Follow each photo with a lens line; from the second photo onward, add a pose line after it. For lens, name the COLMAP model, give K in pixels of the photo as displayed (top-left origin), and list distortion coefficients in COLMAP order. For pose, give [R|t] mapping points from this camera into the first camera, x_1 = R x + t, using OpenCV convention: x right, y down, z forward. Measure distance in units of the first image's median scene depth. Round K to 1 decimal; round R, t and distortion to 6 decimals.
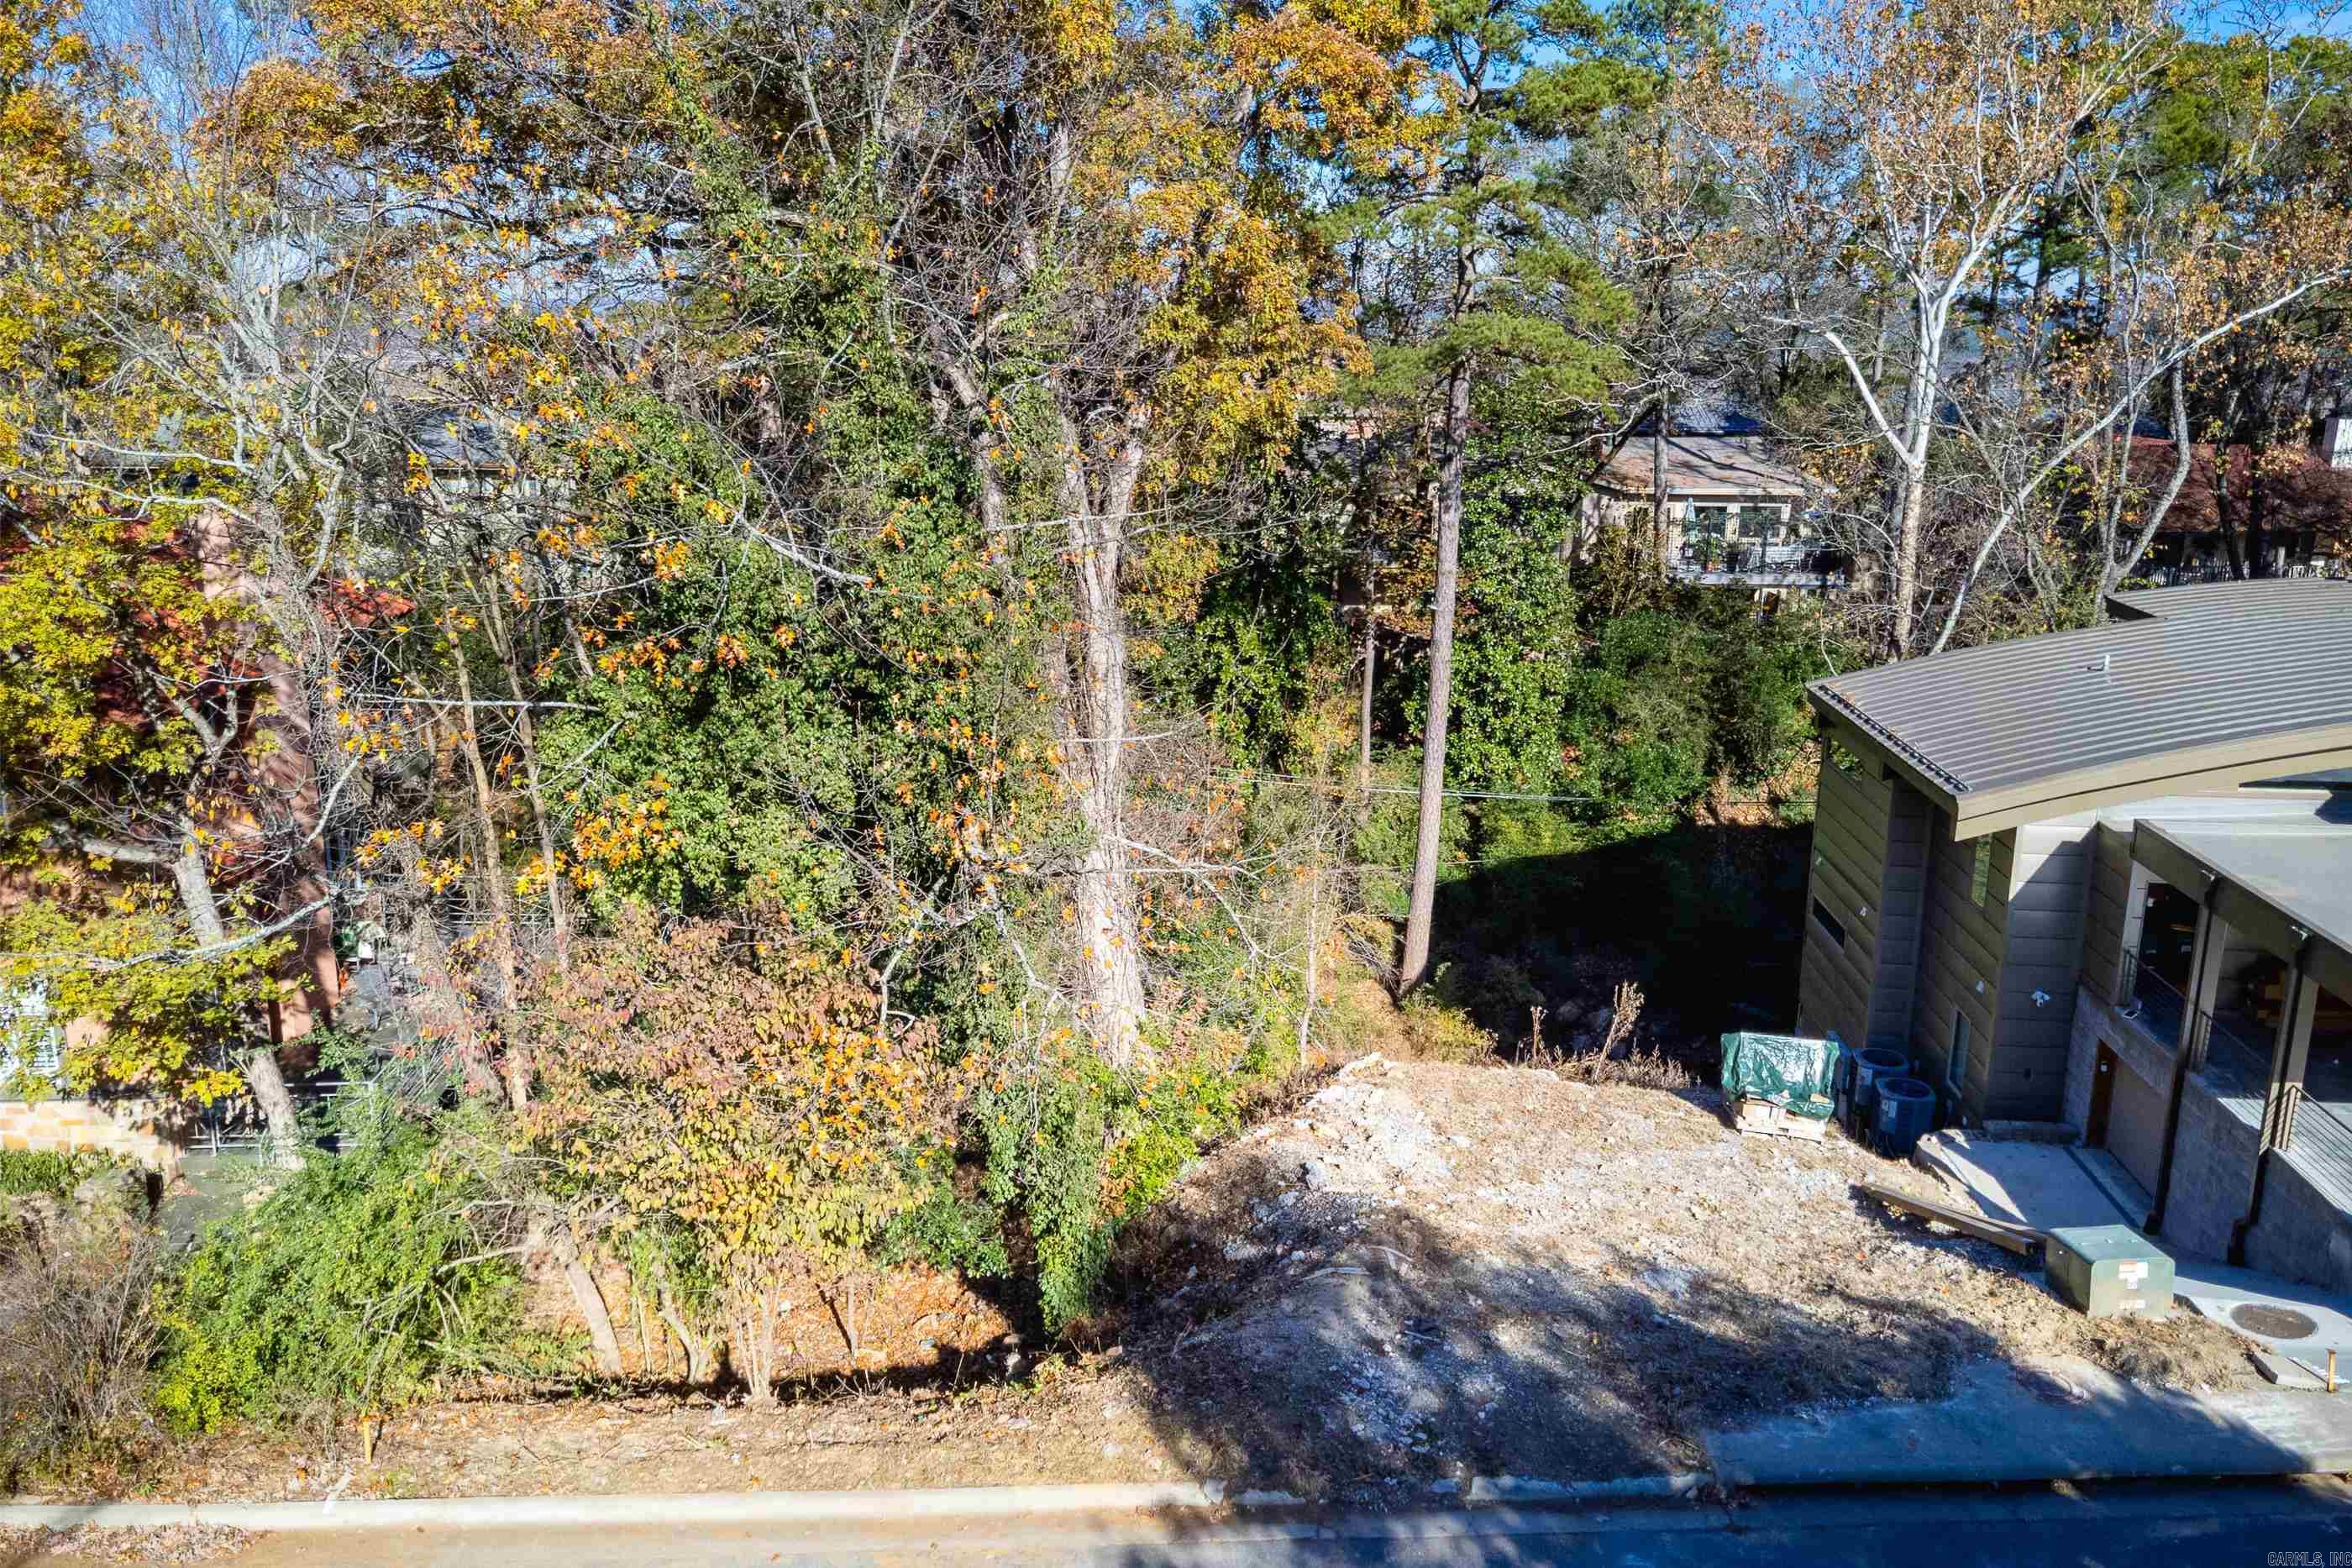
lens RADIAL K [[1709.2, 0, 1167.5], [0, 1709.2, 685.3], [0, 0, 1]] dist [0.004063, -0.004700]
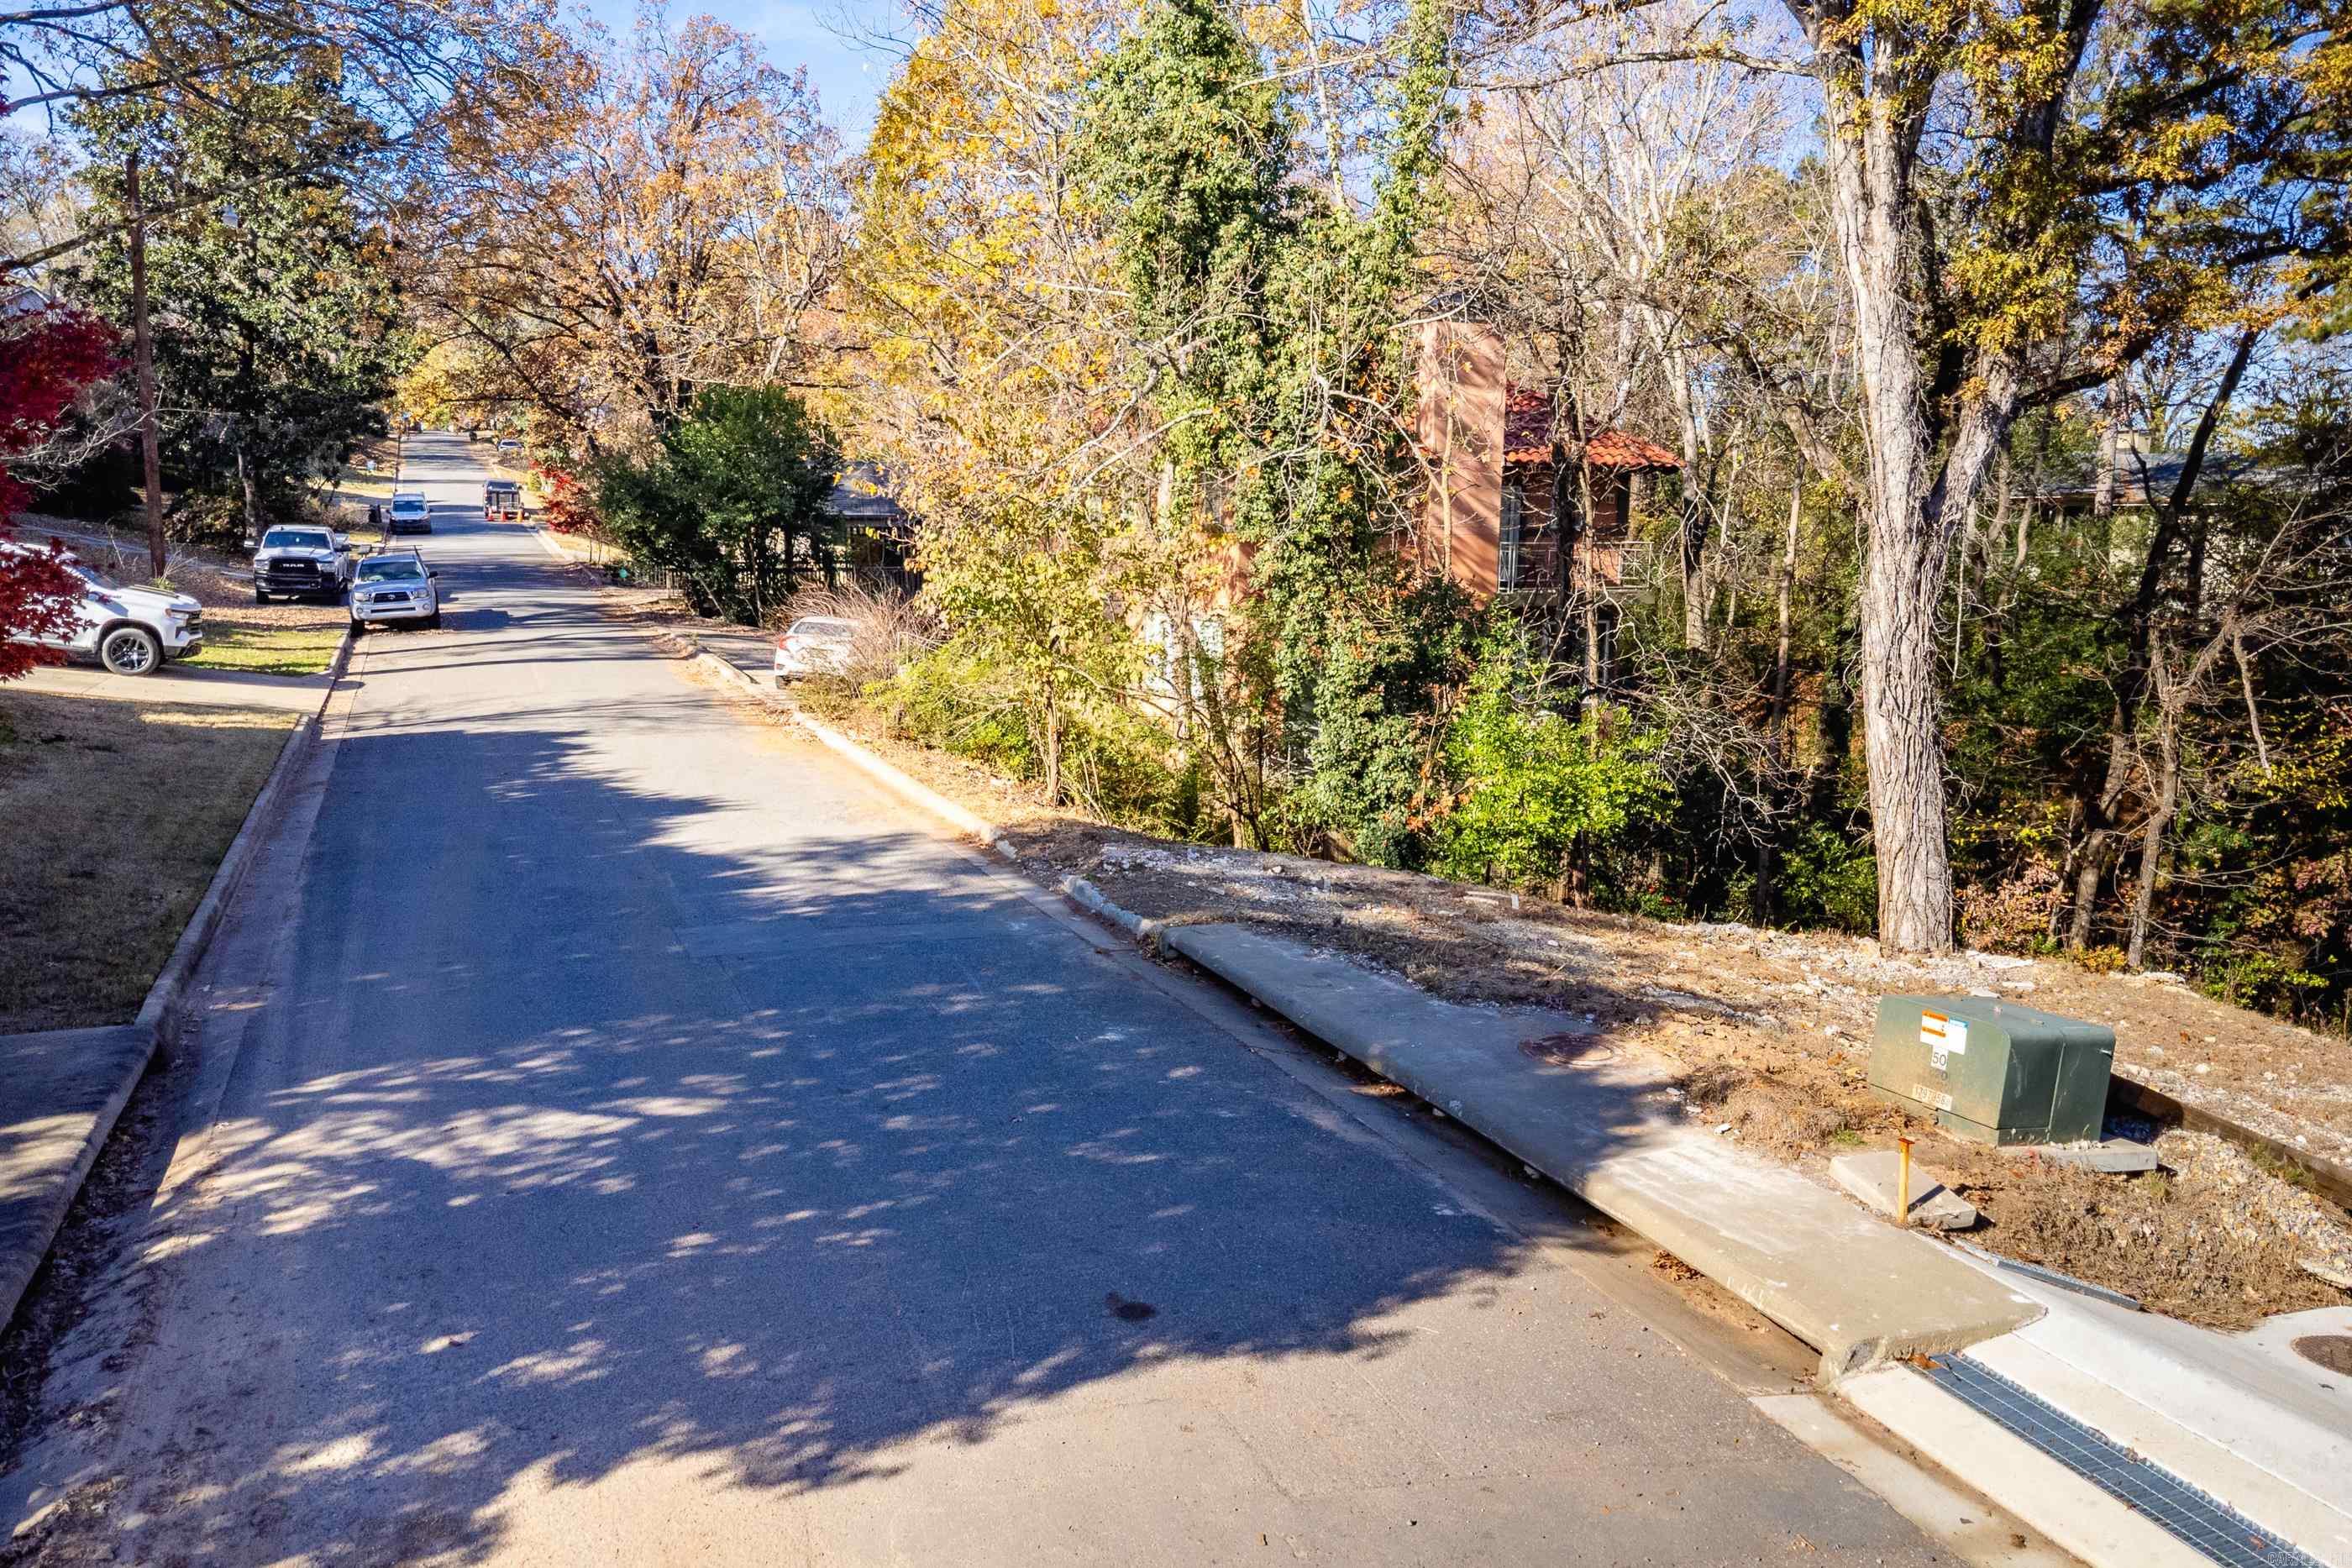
lens RADIAL K [[1686.8, 0, 1143.1], [0, 1686.8, 882.2], [0, 0, 1]] dist [0.000087, -0.003619]
pose [[0.324752, 0.190750, -0.926364, 0.666317], [-0.208971, 0.969716, 0.126418, 0.195255], [0.922425, 0.152528, 0.354778, 0.399462]]
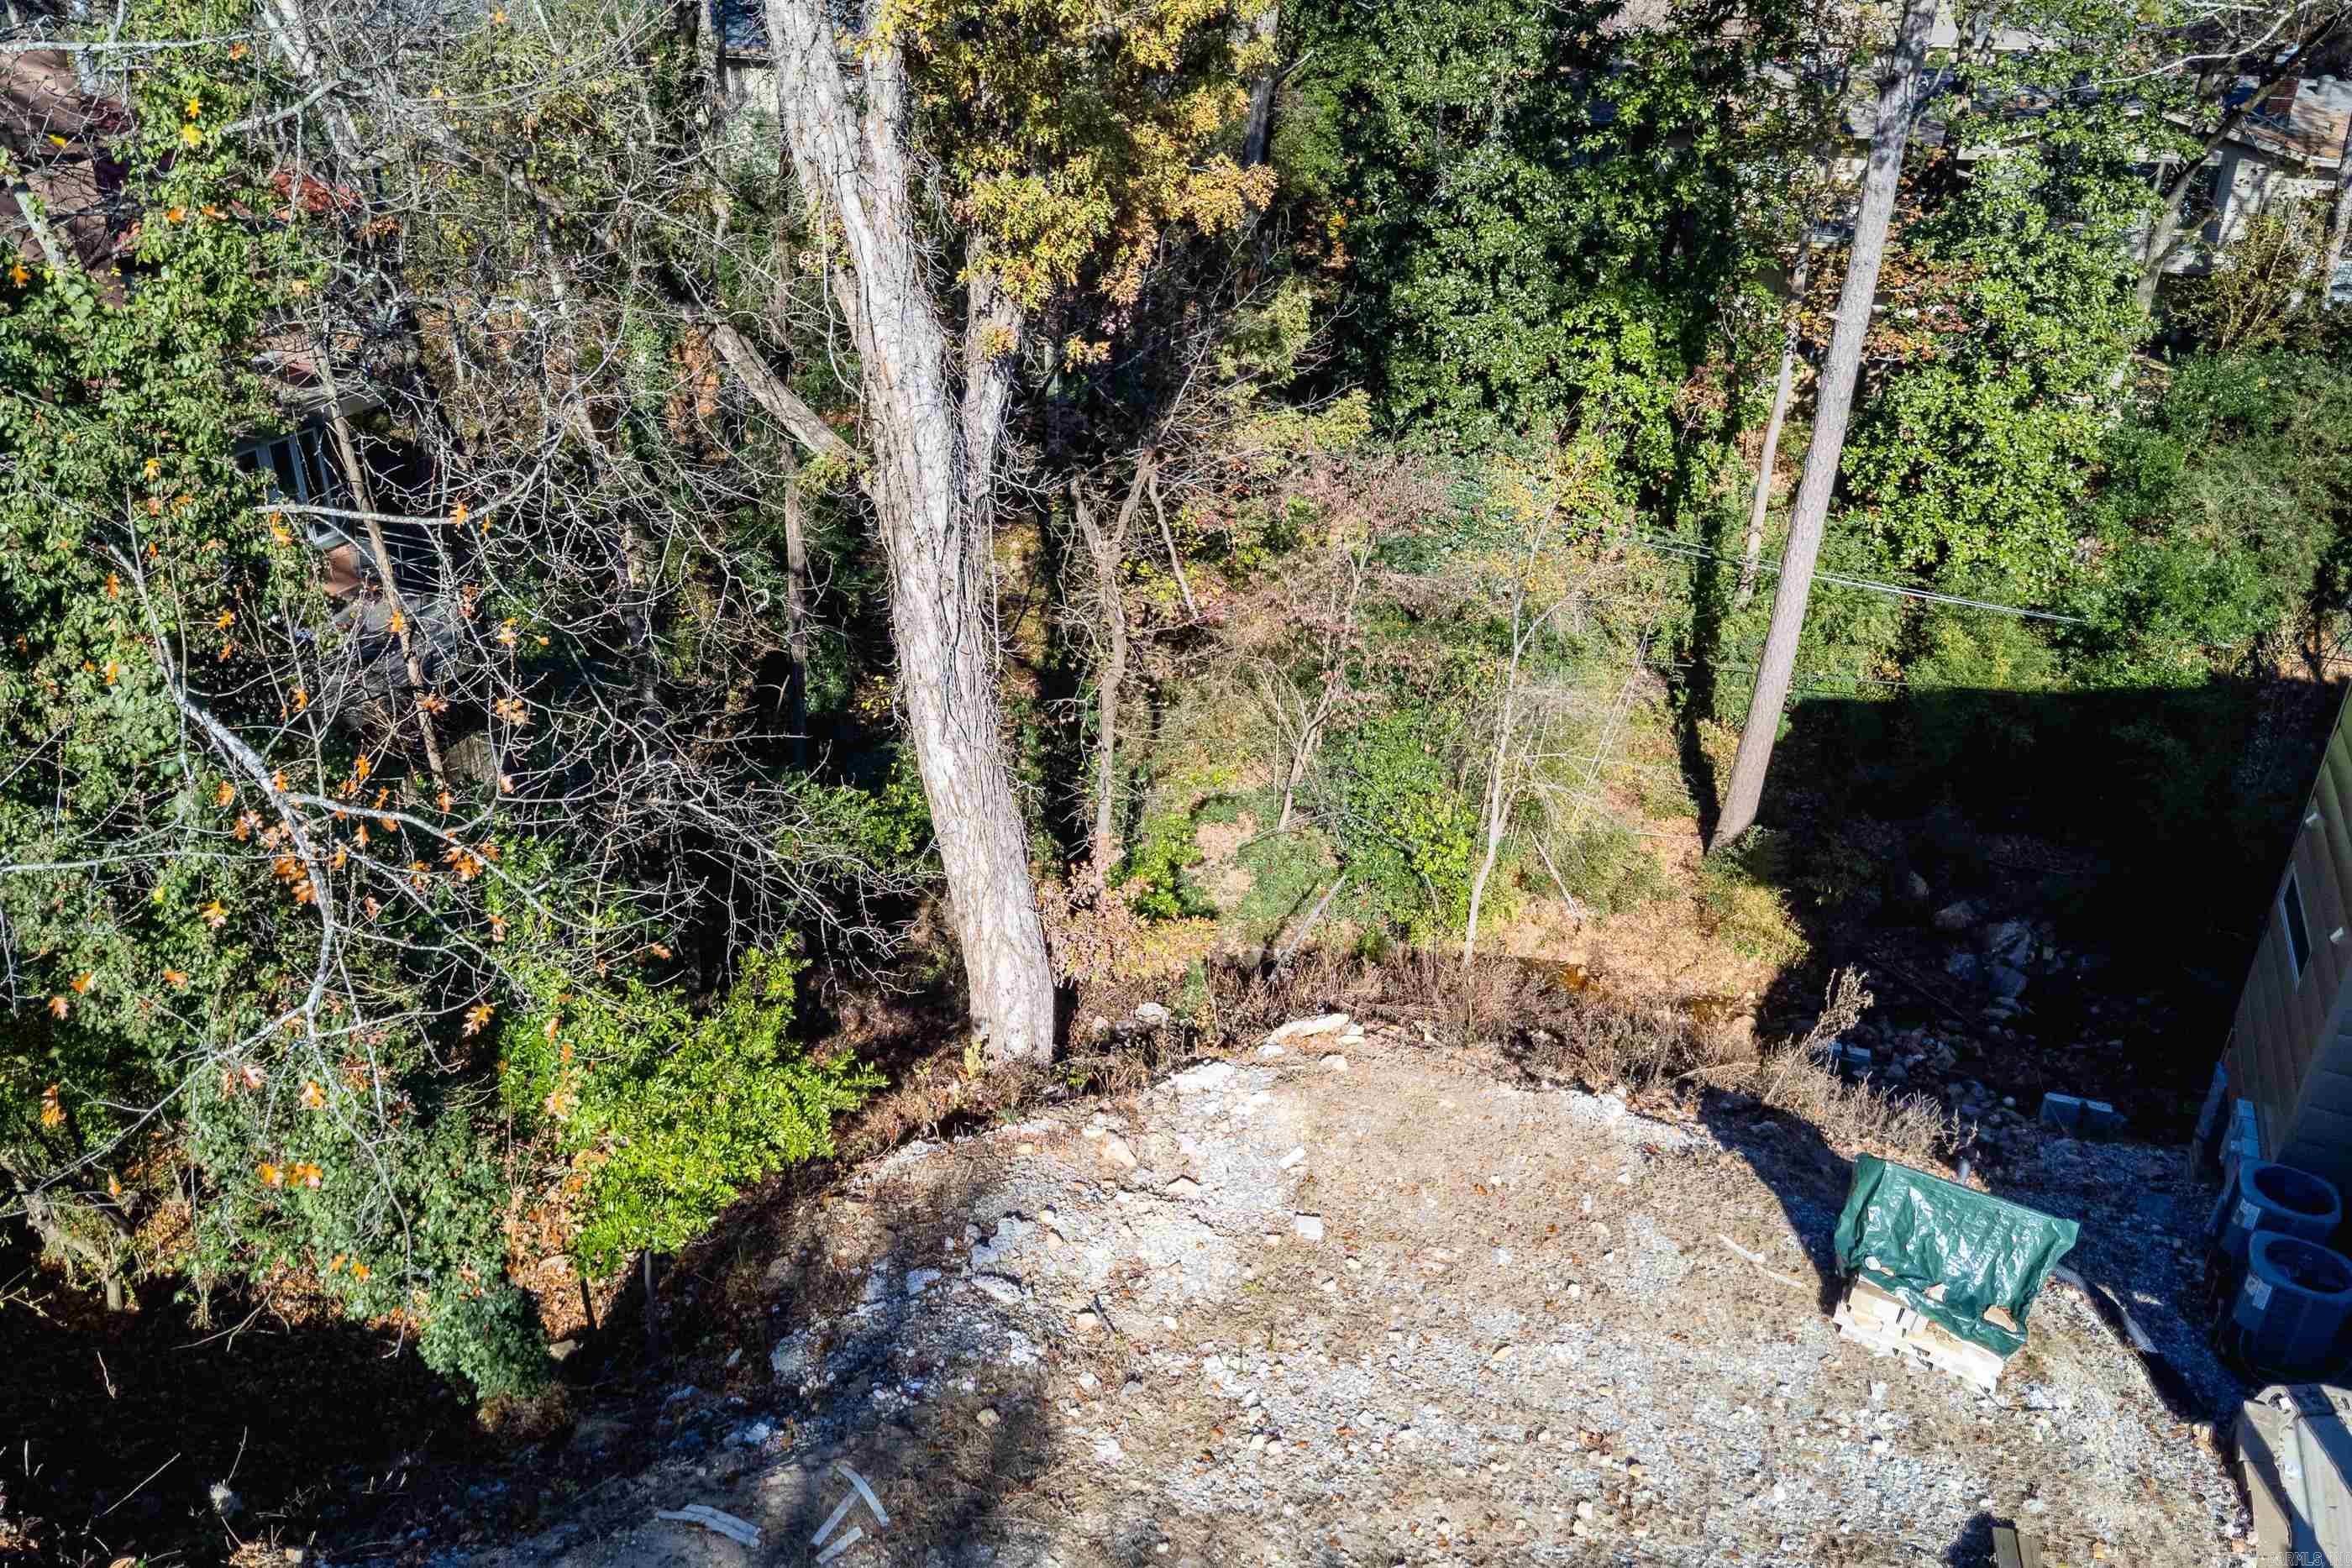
lens RADIAL K [[1708.1, 0, 1163.0], [0, 1708.1, 746.0], [0, 0, 1]] dist [0.004433, -0.000994]
pose [[0.925956, 0.173063, -0.335640, 0.282181], [-0.091998, 0.965406, 0.243981, -0.037221], [0.366253, -0.195037, 0.909846, 0.444329]]
